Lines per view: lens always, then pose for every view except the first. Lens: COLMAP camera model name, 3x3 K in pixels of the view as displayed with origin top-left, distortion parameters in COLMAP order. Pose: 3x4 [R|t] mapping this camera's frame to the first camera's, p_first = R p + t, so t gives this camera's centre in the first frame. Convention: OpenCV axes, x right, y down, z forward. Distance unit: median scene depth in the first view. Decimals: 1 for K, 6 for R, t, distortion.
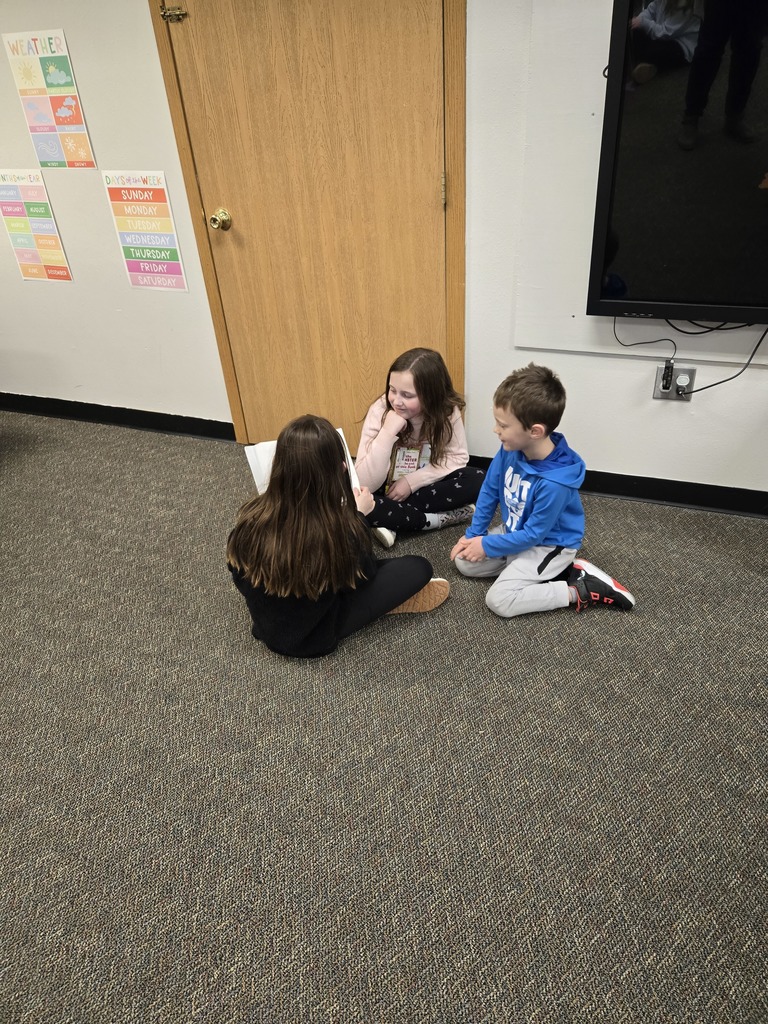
lens RADIAL K [[697.1, 0, 401.5], [0, 697.1, 509.8], [0, 0, 1]] dist [0.058753, -0.035068]
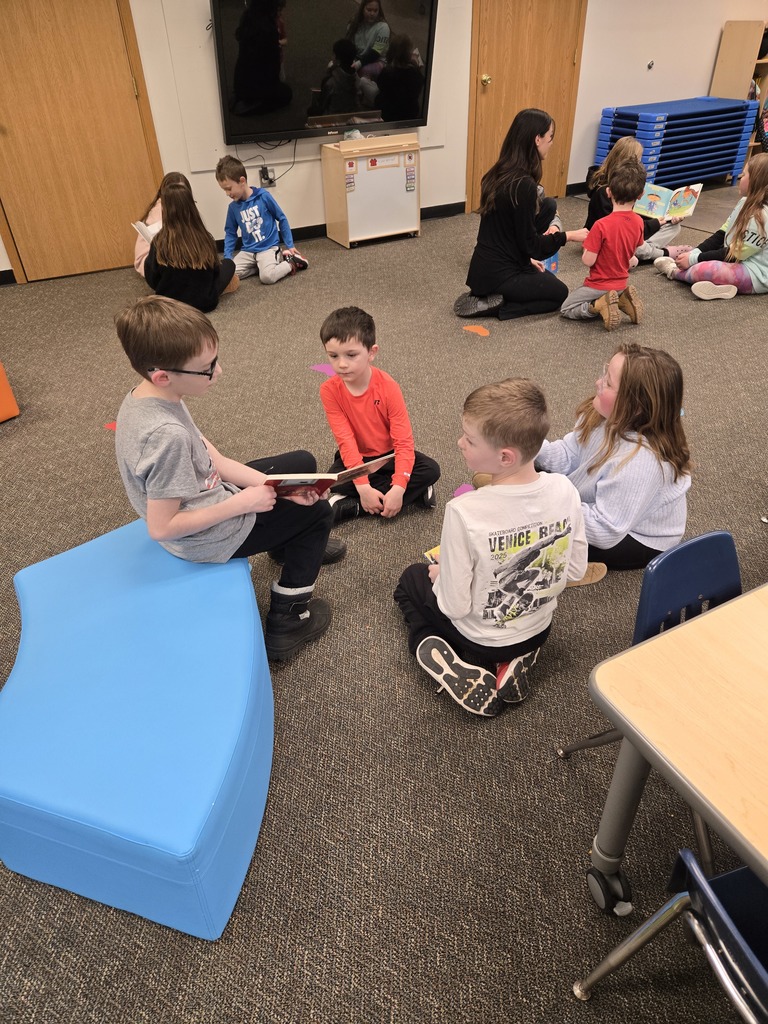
lens RADIAL K [[697.1, 0, 401.5], [0, 697.1, 509.8], [0, 0, 1]] dist [0.058753, -0.035068]
pose [[0.648202, -0.416544, 0.637437, -1.105070], [0.392656, 0.900080, 0.188885, 0.469348], [-0.652423, 0.127858, 0.746992, -0.727430]]
